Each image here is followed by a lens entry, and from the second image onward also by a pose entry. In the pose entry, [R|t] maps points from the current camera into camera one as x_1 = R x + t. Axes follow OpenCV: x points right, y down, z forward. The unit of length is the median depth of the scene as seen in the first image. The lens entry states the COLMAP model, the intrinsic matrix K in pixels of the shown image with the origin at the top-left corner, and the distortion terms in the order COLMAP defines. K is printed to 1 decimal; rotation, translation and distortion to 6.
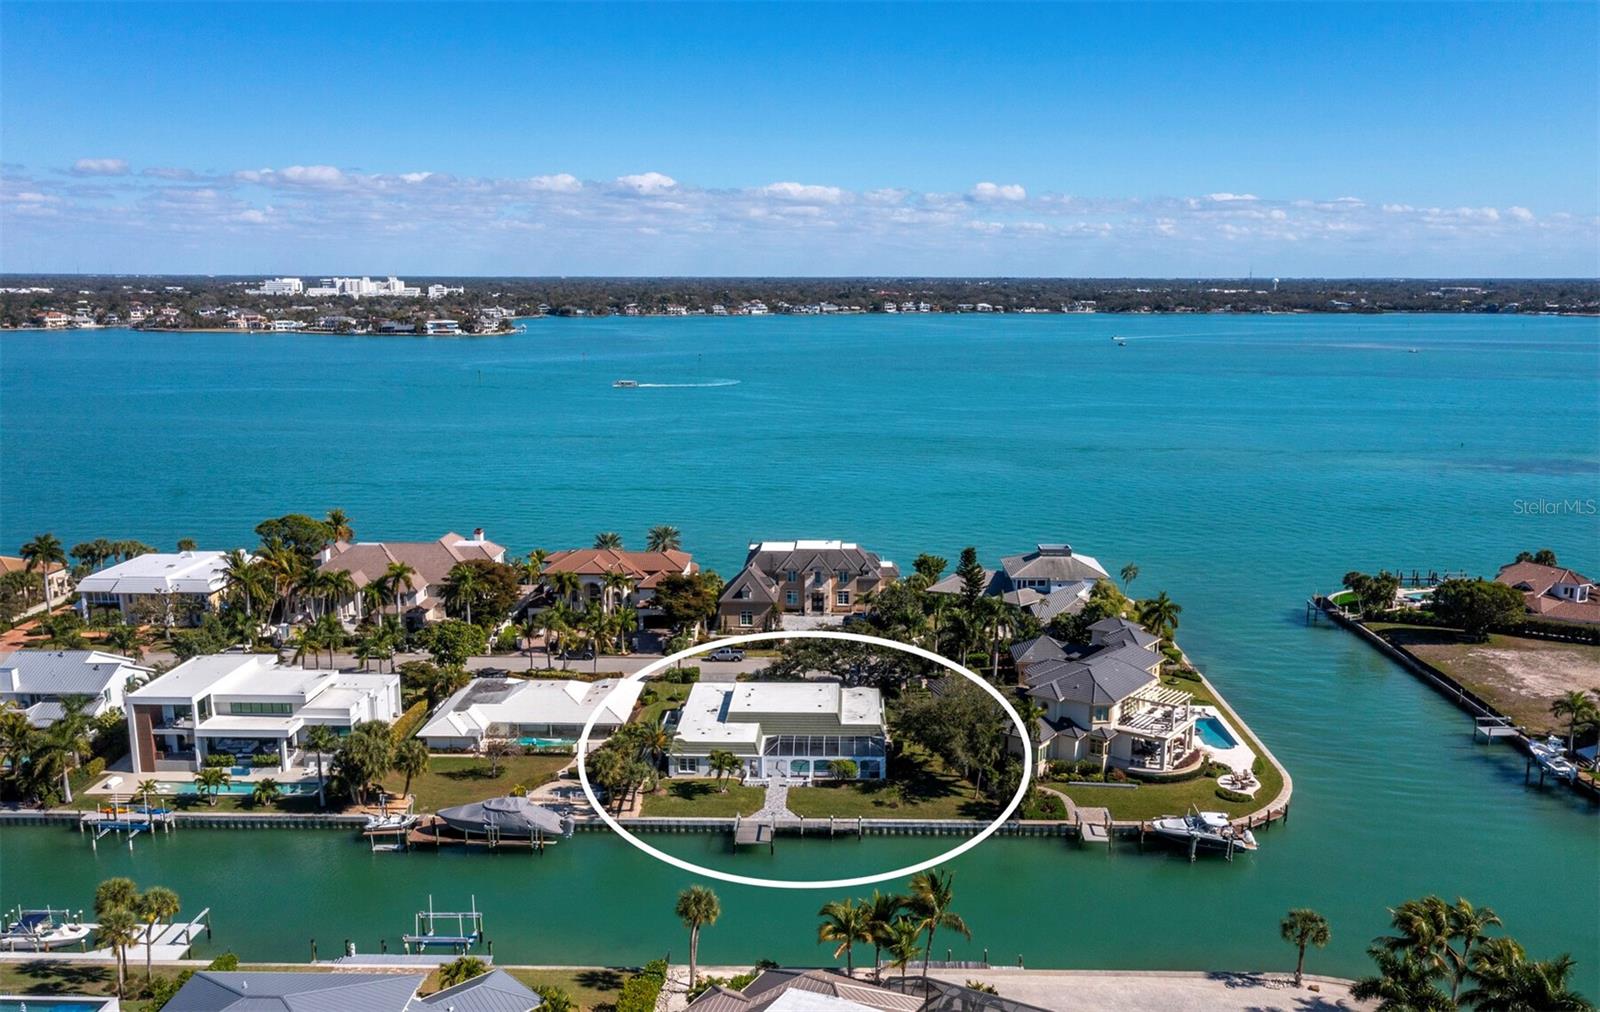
lens RADIAL K [[1345.5, 0, 843.9], [0, 1345.5, 508.9], [0, 0, 1]] dist [-0.002058, 0.014184]
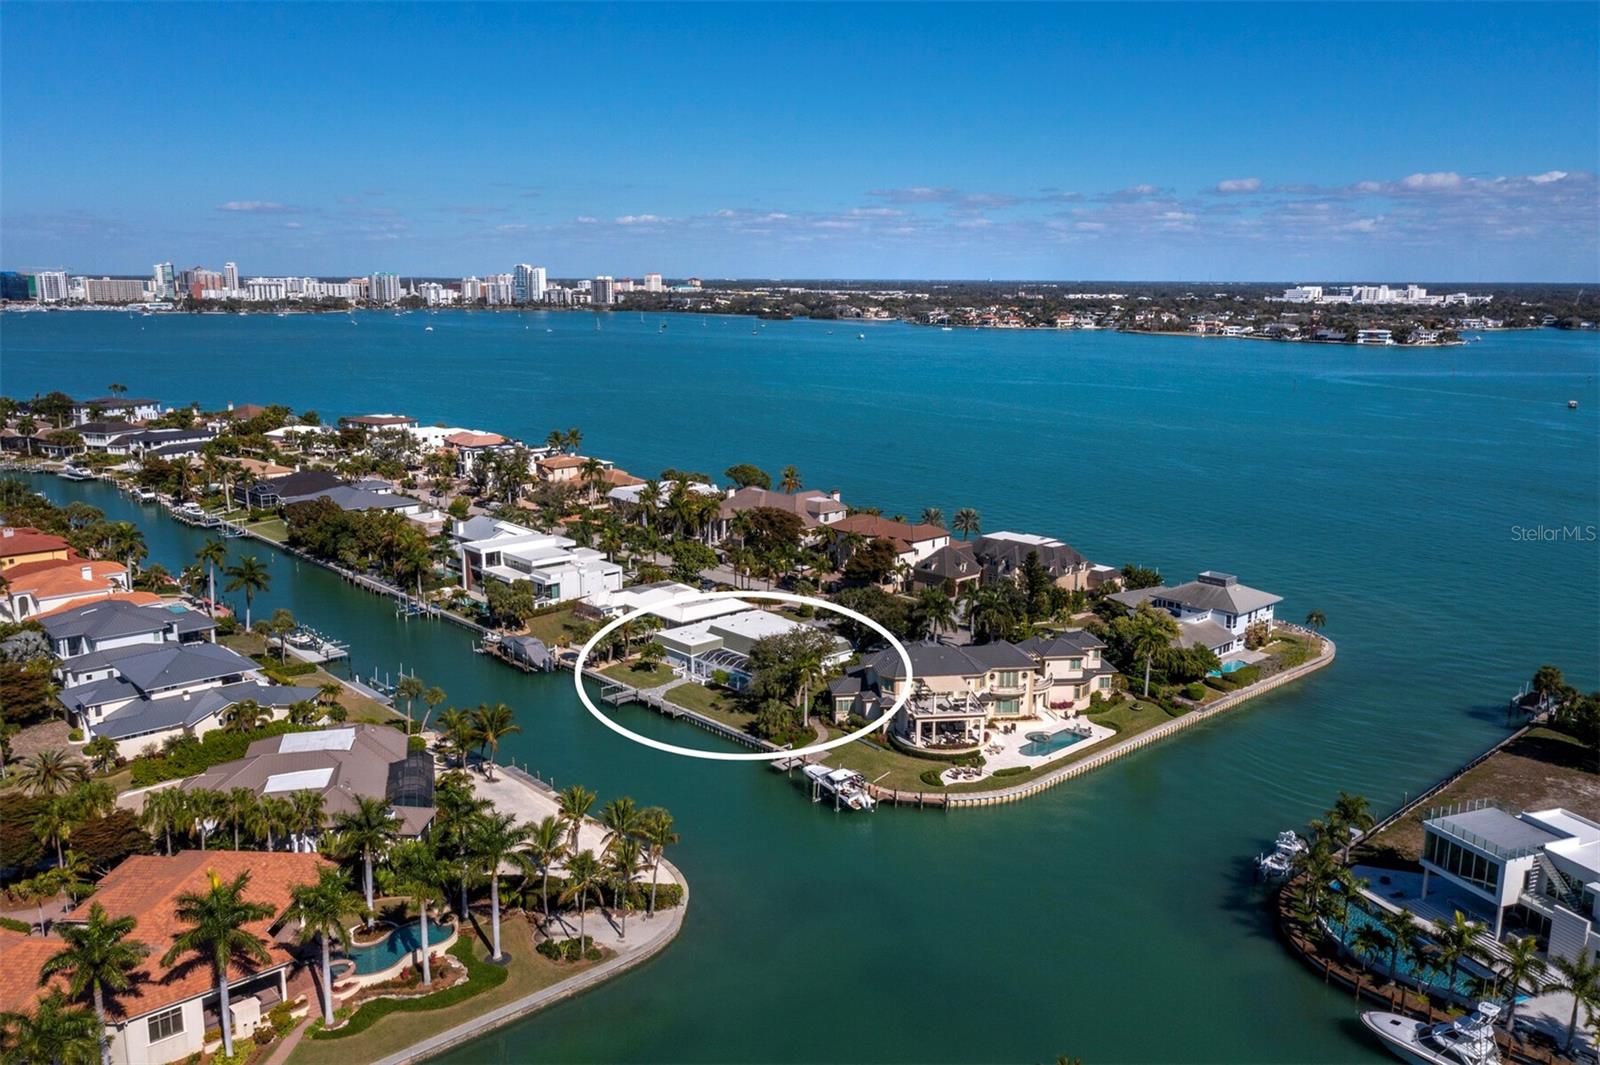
lens RADIAL K [[1296.2, 0, 825.8], [0, 1296.2, 534.0], [0, 0, 1]] dist [0.006081, 0.012153]
pose [[0.678172, 0.141004, -0.721250, 0.898375], [-0.126006, 0.989197, 0.074908, -0.051868], [0.724021, 0.040081, 0.688613, 0.173661]]
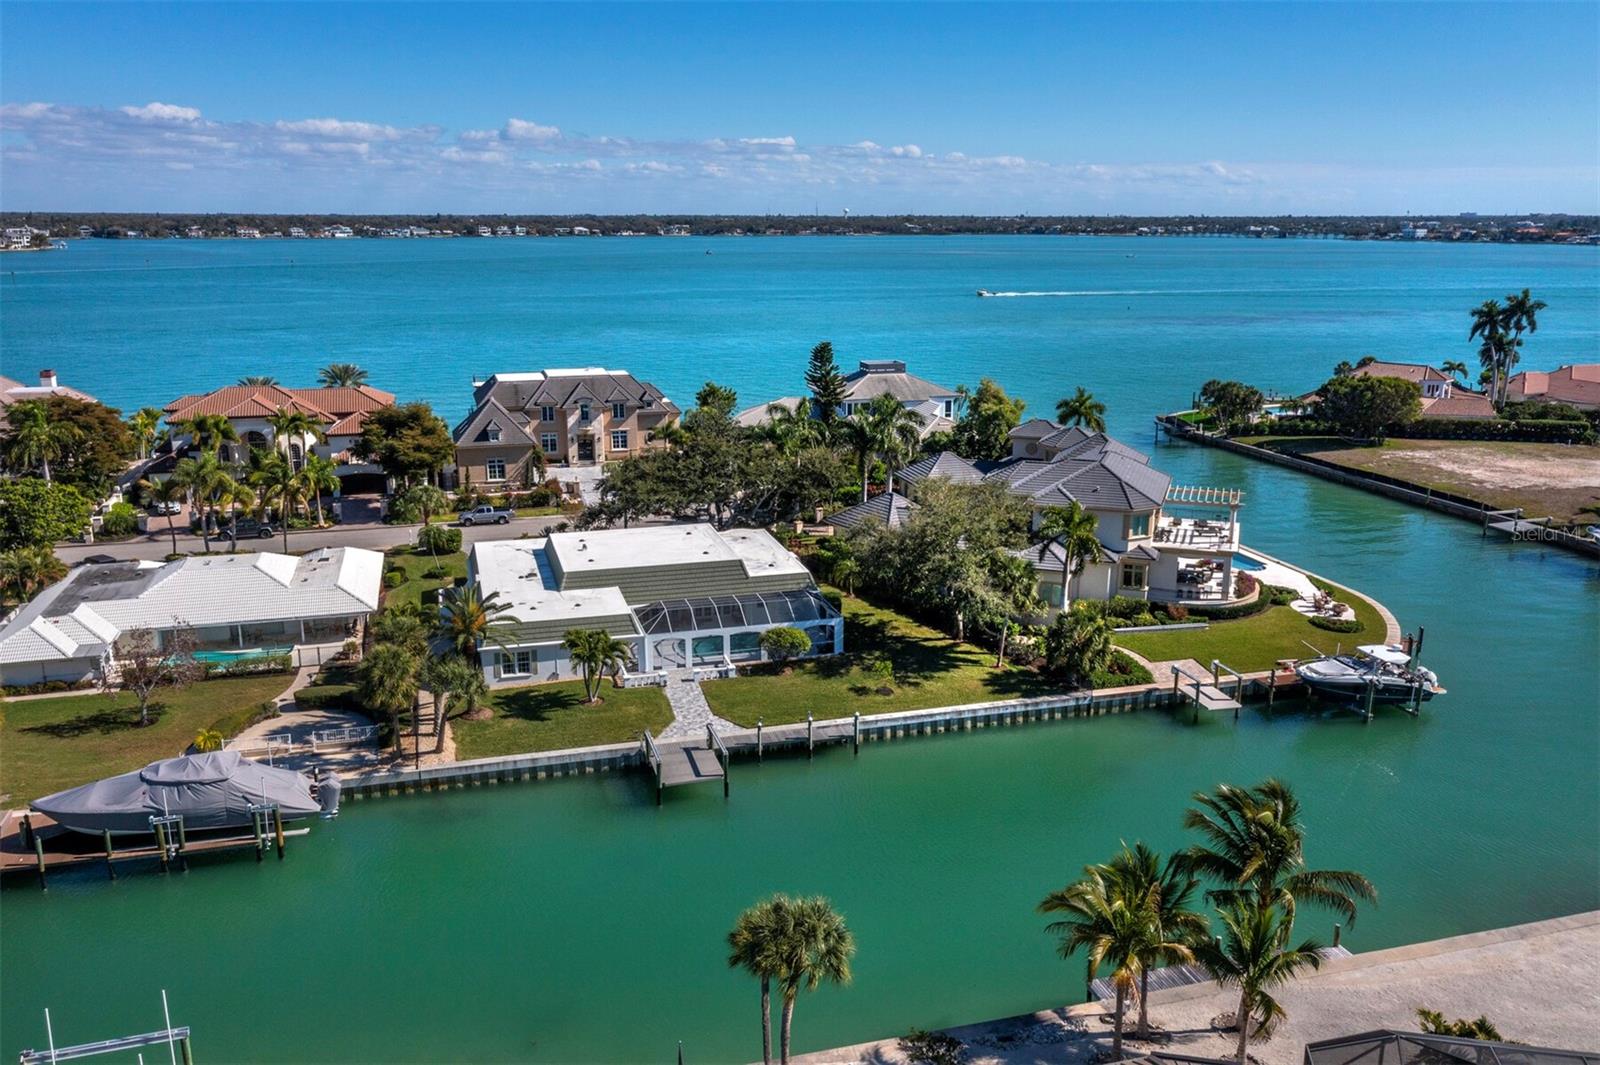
lens RADIAL K [[1278.0, 0, 799.1], [0, 1278.0, 510.3], [0, 0, 1]] dist [-0.005682, 0.052949]
pose [[0.959327, -0.069993, 0.273483, -0.134853], [0.056023, 0.996710, 0.058570, 0.093188], [-0.276682, -0.040867, 0.960092, 0.415801]]
